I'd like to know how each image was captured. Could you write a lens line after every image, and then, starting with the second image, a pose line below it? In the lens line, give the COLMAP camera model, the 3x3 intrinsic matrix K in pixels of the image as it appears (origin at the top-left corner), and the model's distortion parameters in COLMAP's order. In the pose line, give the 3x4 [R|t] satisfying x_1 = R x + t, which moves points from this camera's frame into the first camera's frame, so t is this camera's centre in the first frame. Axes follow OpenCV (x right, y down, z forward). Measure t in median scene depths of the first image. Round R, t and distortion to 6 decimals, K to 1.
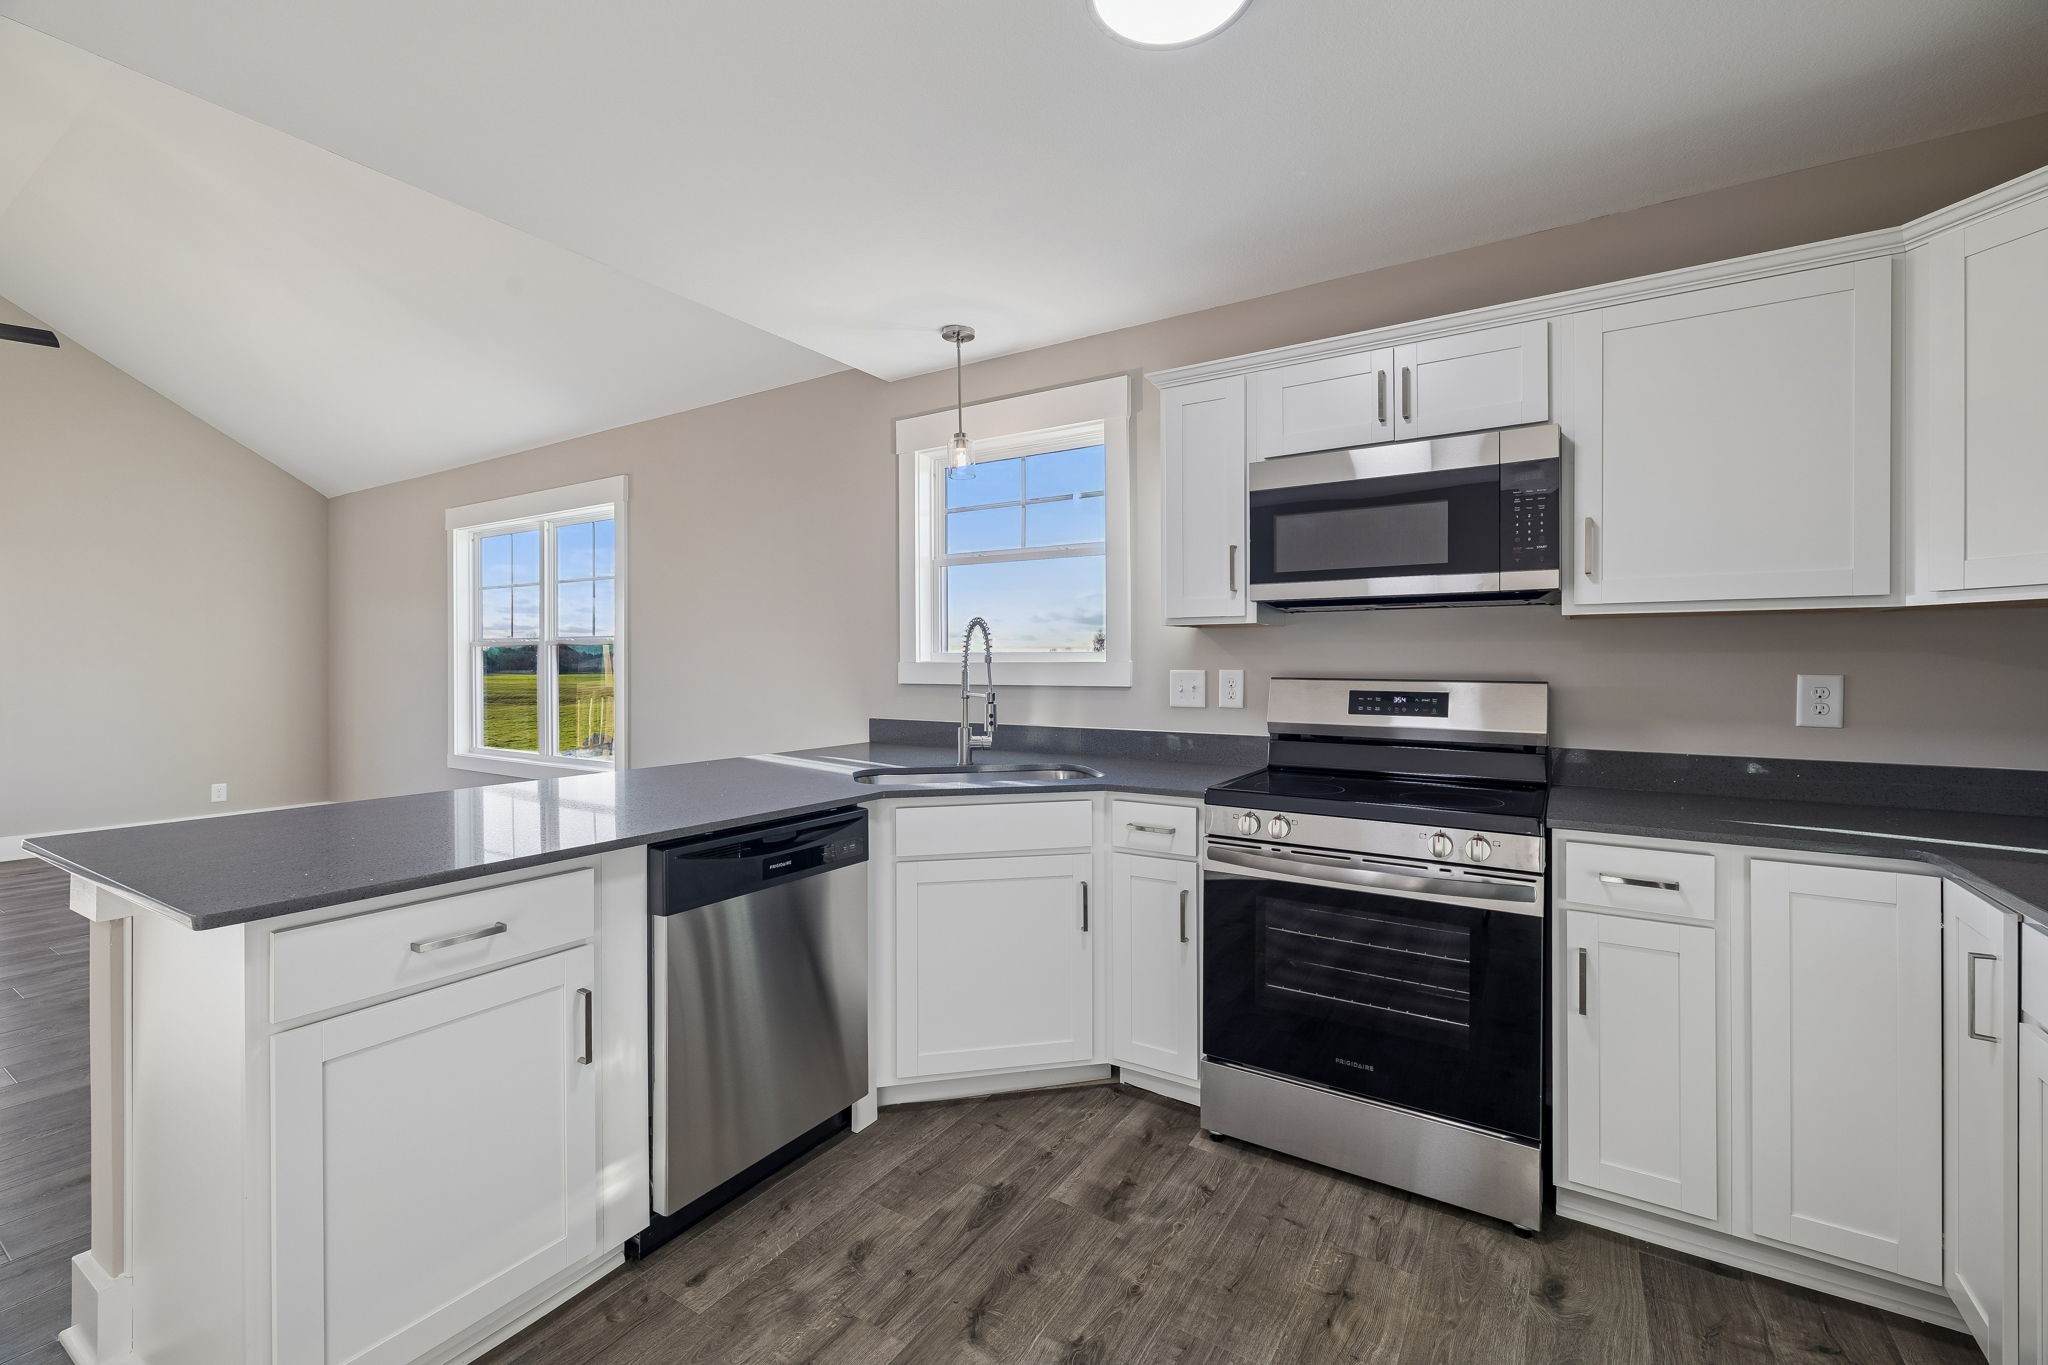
lens RADIAL K [[861.6, 0, 1028.8], [0, 861.6, 658.4], [0, 0, 1]] dist [0.002608, 0.000208]
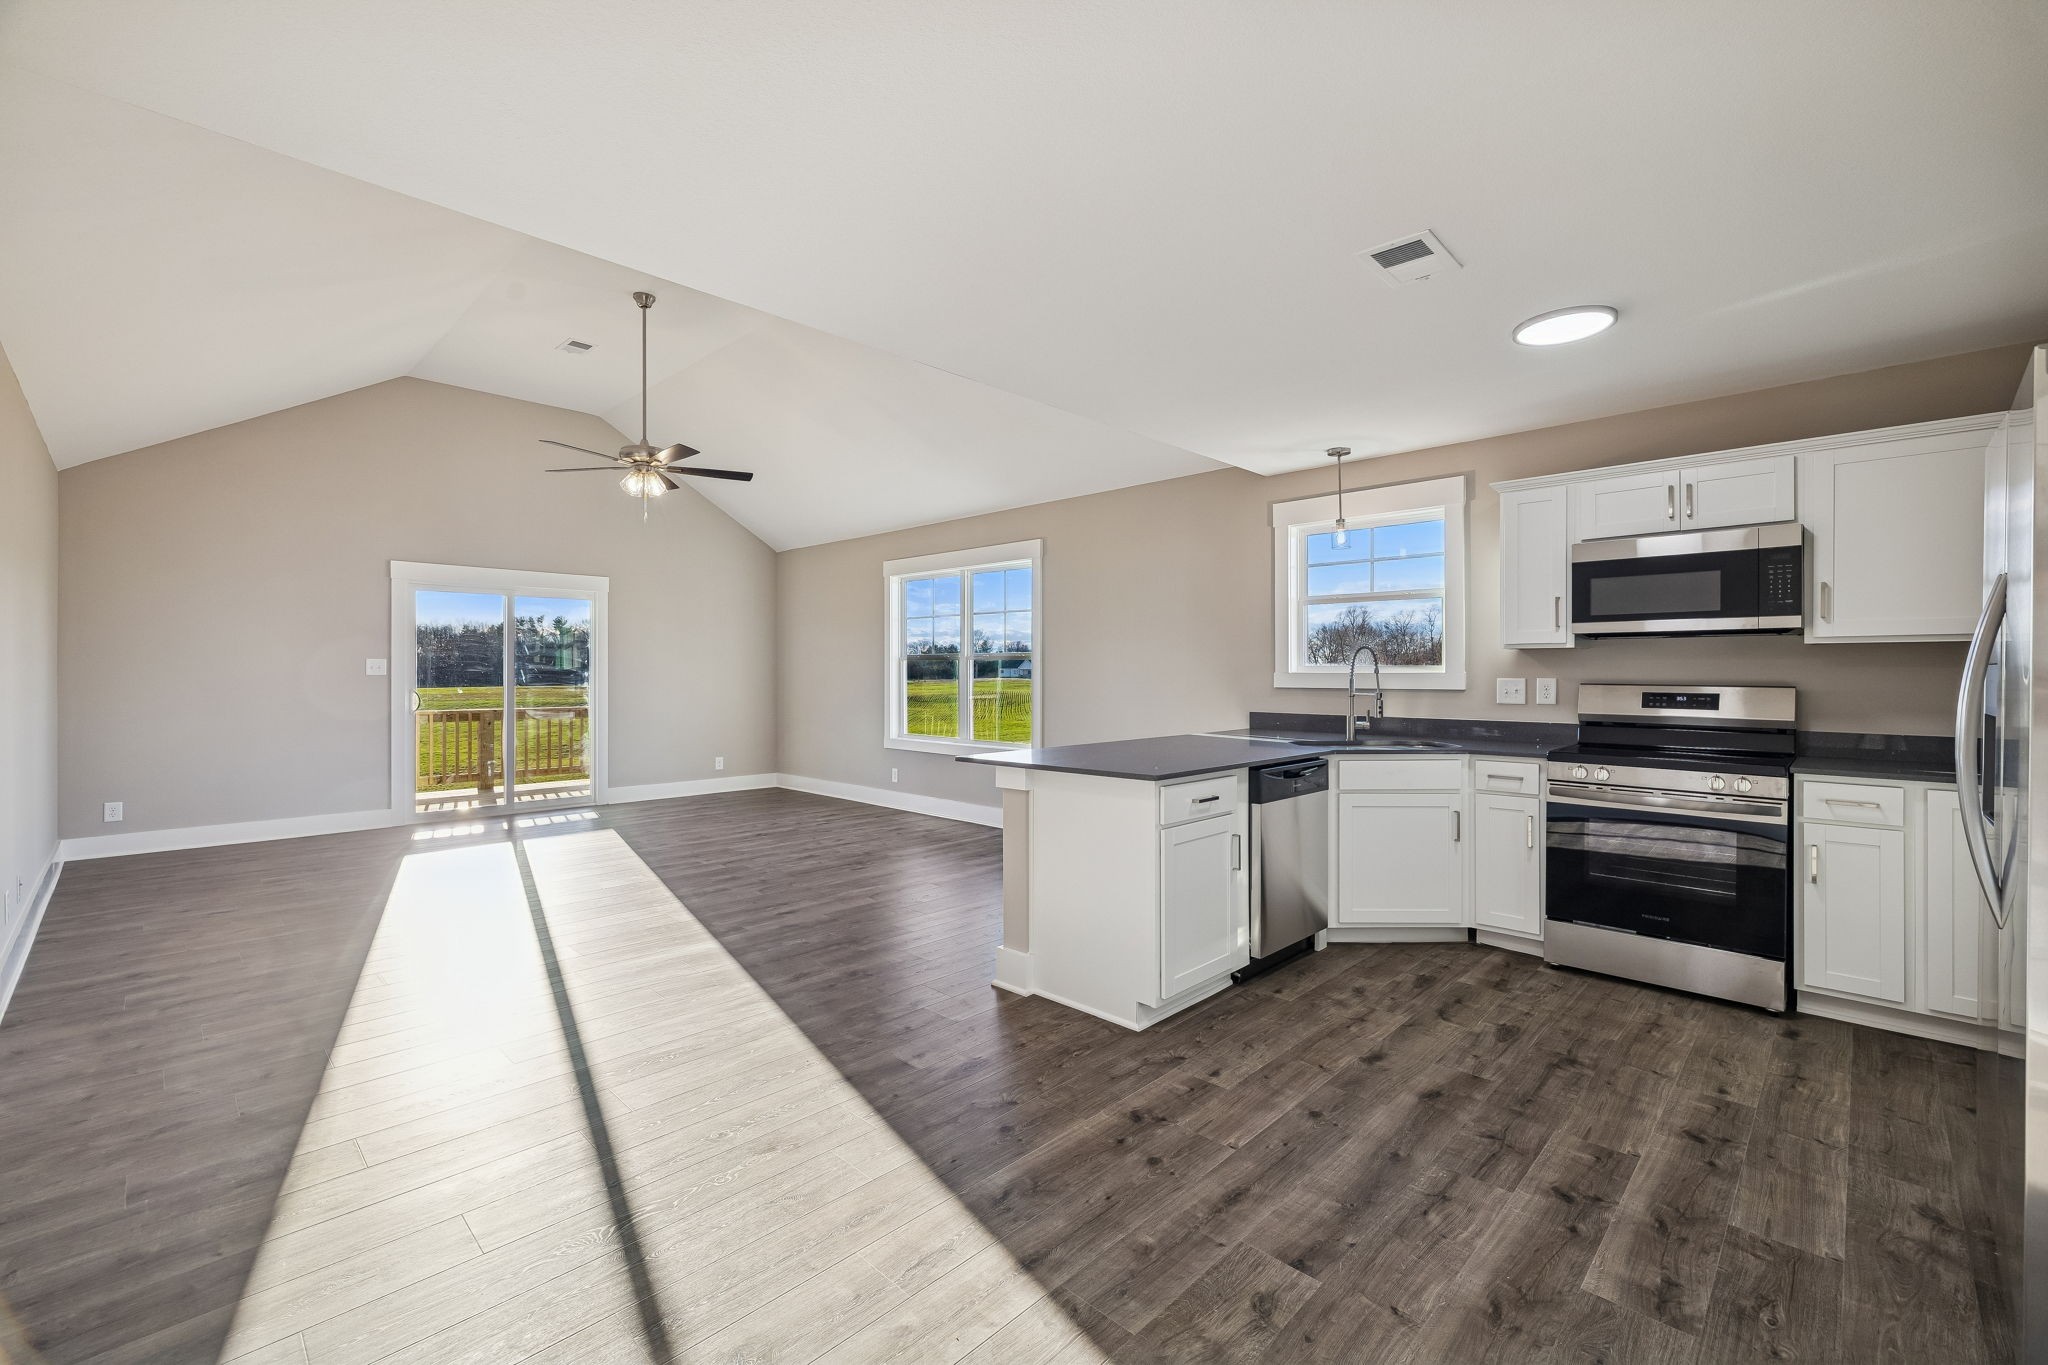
lens RADIAL K [[867.0, 0, 1024.1], [0, 867.0, 671.3], [0, 0, 1]] dist [0.003971, 0.000242]
pose [[0.978521, 0.000062, -0.206149, -0.420686], [0.000814, 0.999991, 0.004165, -0.006984], [0.206147, -0.004243, 0.978512, -0.796160]]
